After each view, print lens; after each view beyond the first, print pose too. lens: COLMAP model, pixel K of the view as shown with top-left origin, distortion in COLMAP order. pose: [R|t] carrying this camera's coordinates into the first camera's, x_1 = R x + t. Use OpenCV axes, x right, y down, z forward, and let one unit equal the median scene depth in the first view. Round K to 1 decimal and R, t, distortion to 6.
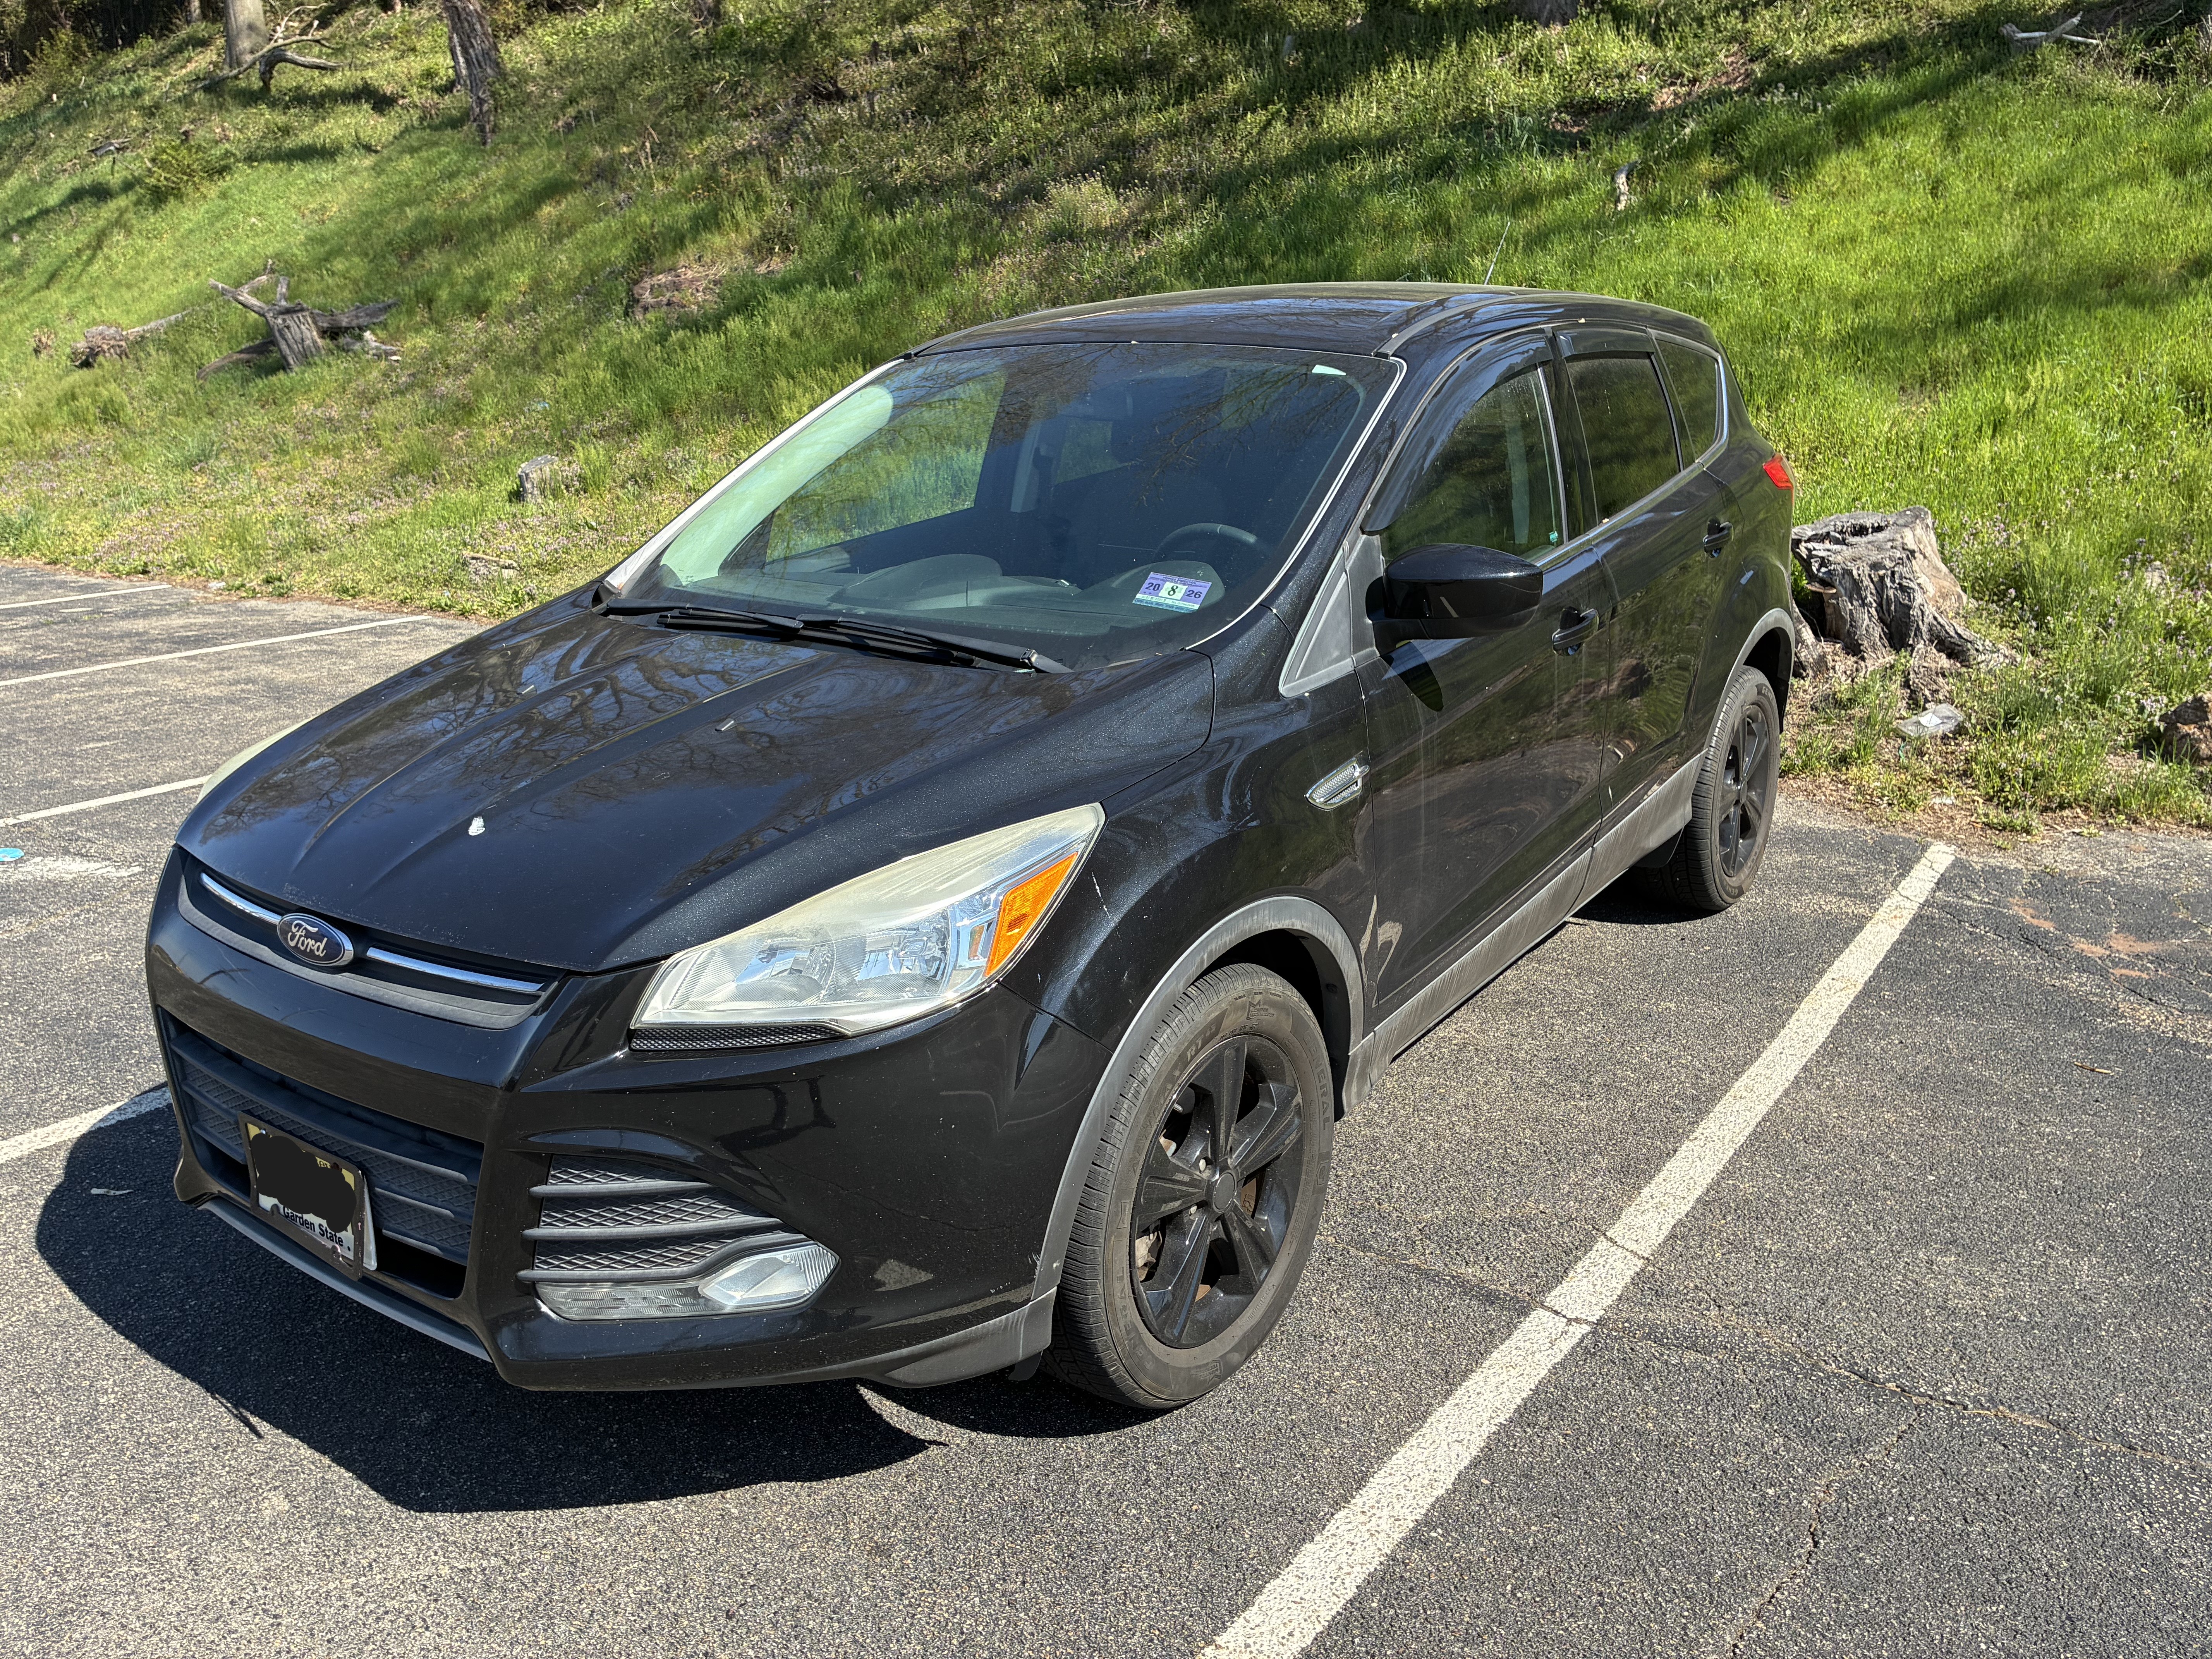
lens RADIAL K [[1665.1, 0, 1101.1], [0, 1665.1, 831.2], [0, 0, 1]] dist [0.042679, -0.068618]
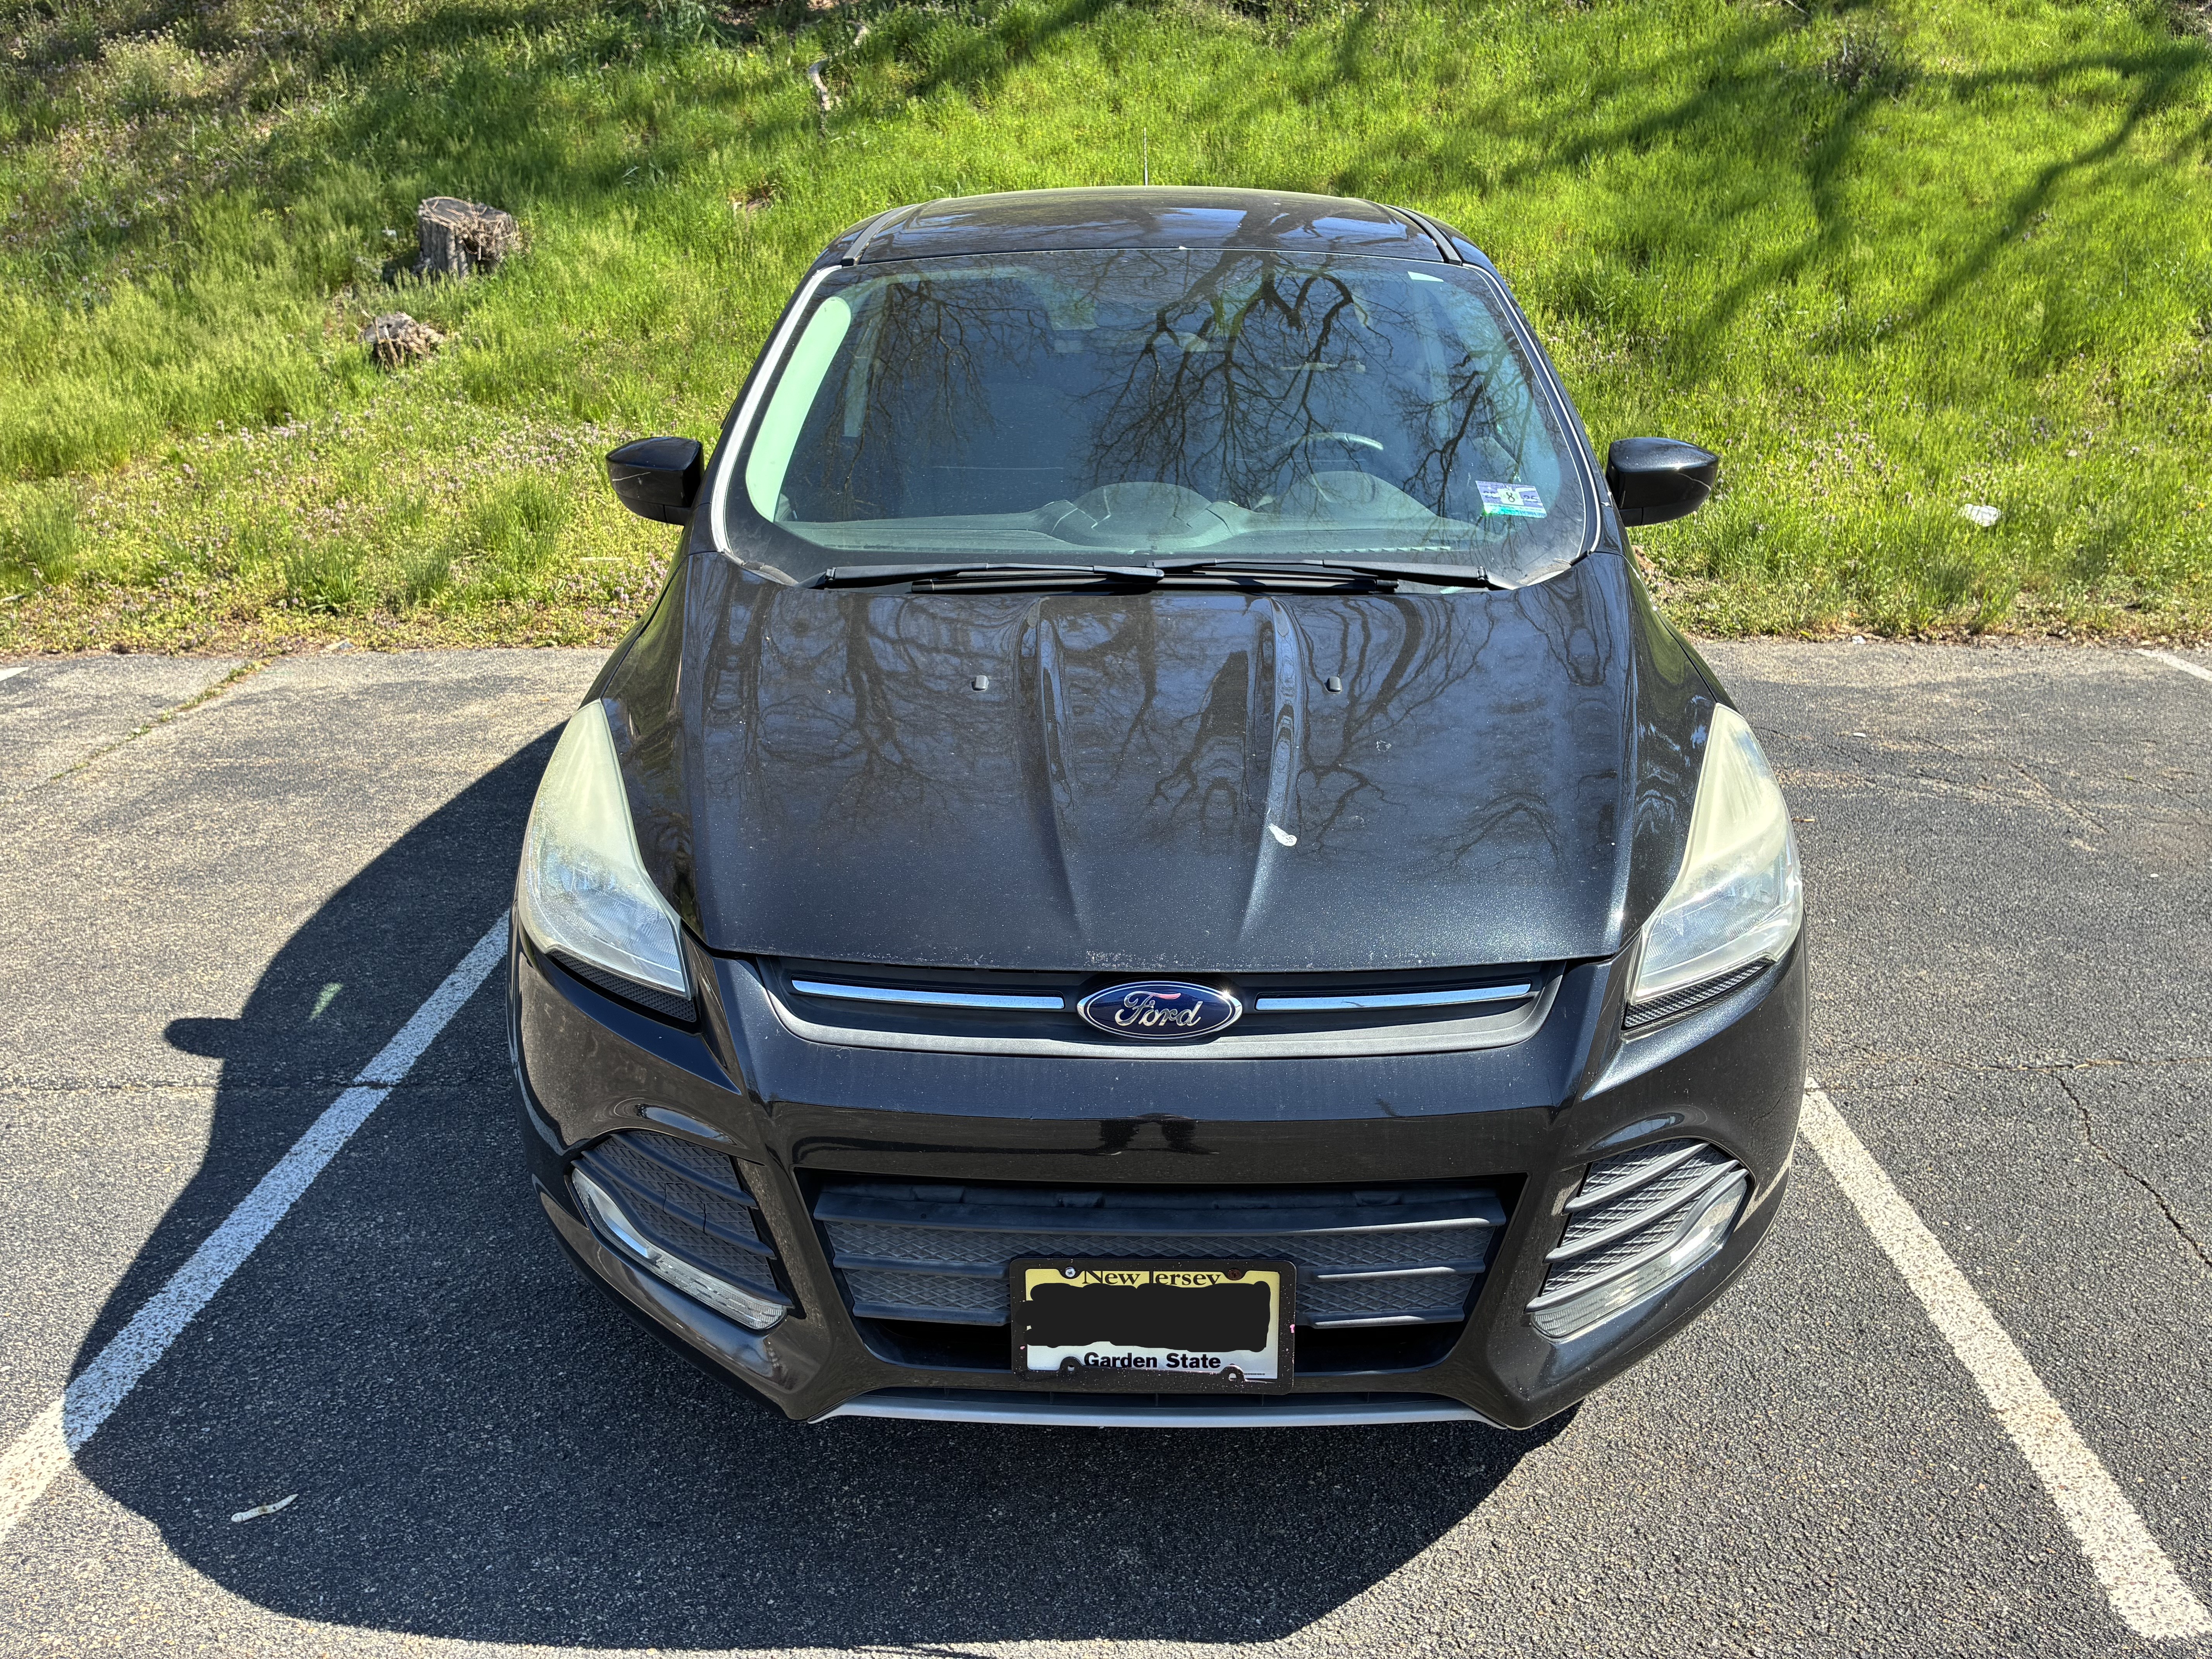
lens RADIAL K [[1665.1, 0, 1114.3], [0, 1665.1, 833.6], [0, 0, 1]] dist [0.042679, -0.068618]
pose [[0.819229, -0.182455, 0.543668, -0.181664], [0.151807, 0.983214, 0.101217, -0.020470], [-0.553009, -0.000387, 0.833175, 0.069844]]
